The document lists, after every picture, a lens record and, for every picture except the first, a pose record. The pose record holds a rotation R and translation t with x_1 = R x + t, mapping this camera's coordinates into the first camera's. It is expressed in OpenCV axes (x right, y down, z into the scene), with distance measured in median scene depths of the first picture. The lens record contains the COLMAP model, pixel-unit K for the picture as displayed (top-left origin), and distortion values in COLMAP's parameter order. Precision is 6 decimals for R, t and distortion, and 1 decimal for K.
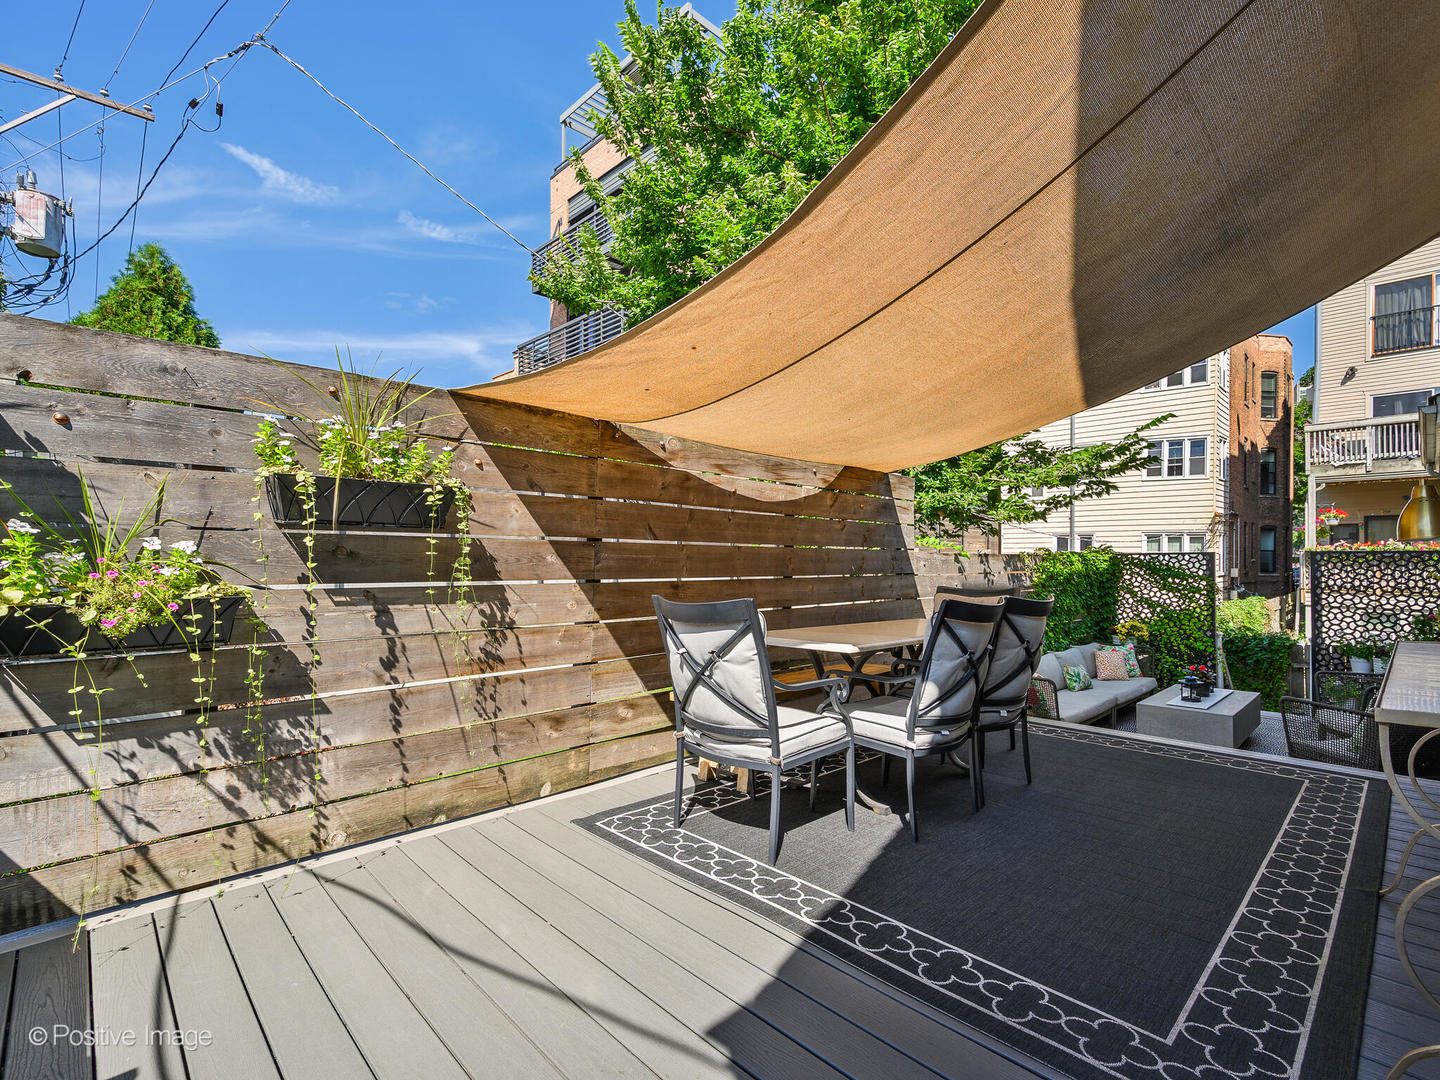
lens RADIAL K [[674.3, 0, 722.0], [0, 674.3, 548.2], [0, 0, 1]] dist [-0.001578, 0.000036]
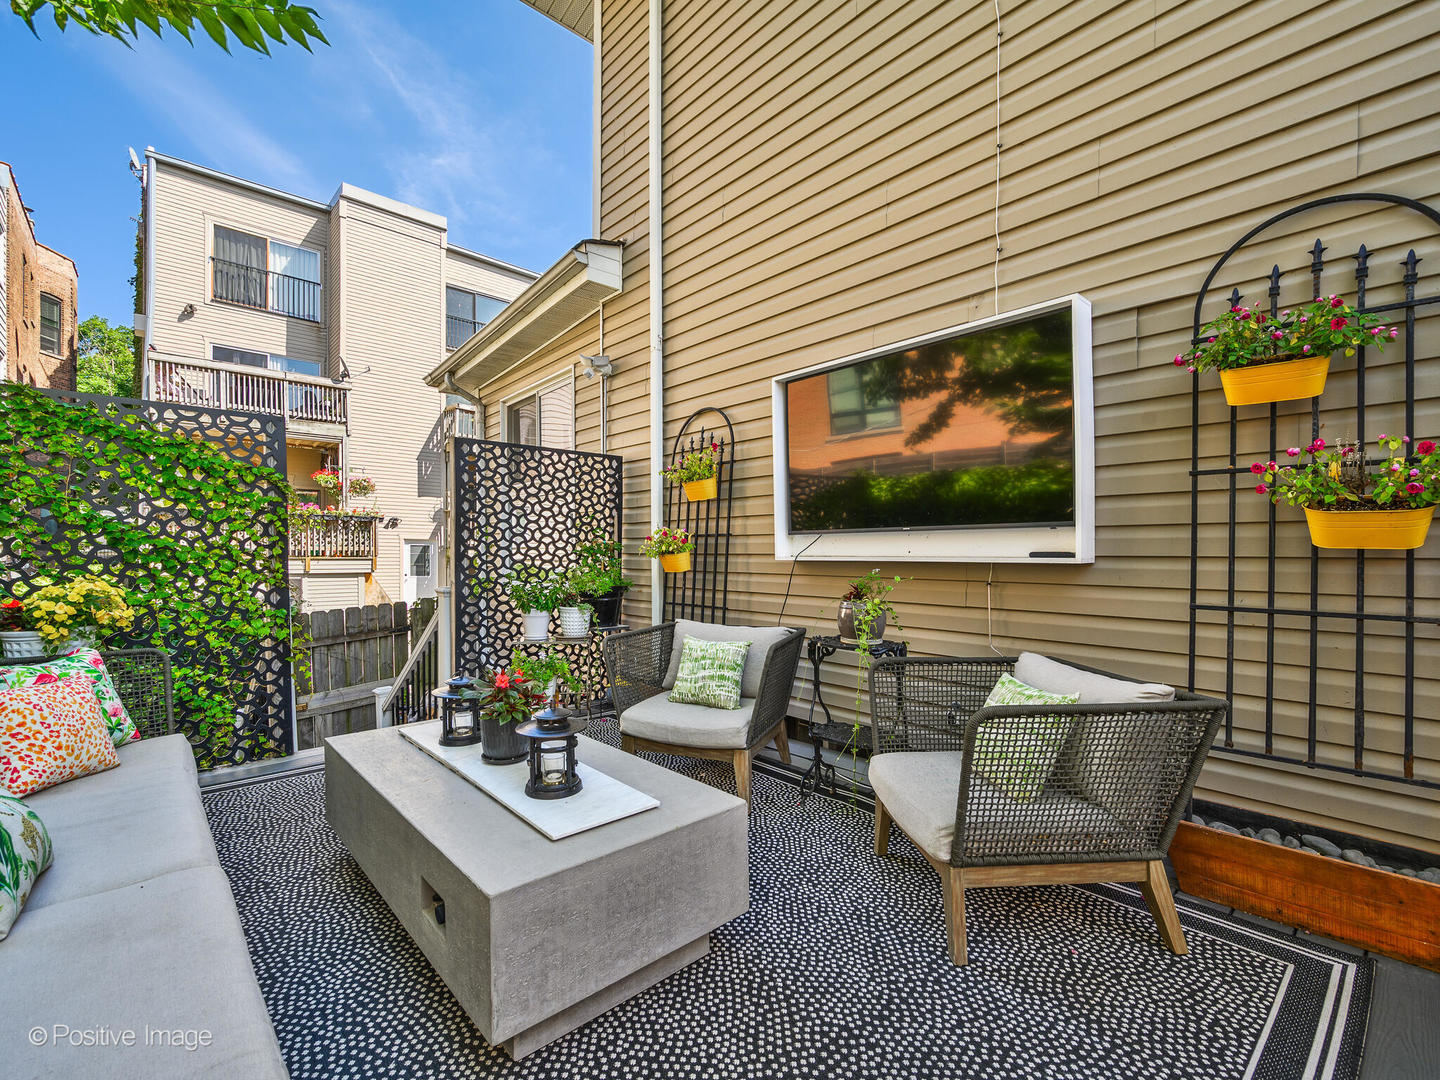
lens RADIAL K [[644.2, 0, 721.6], [0, 644.2, 547.0], [0, 0, 1]] dist [0.002736, 0.000531]
pose [[0.033372, 0.002212, 0.999441, 0.126151], [-0.012883, 0.999915, -0.001783, 0.037199], [-0.999360, -0.012817, 0.033398, 0.284655]]
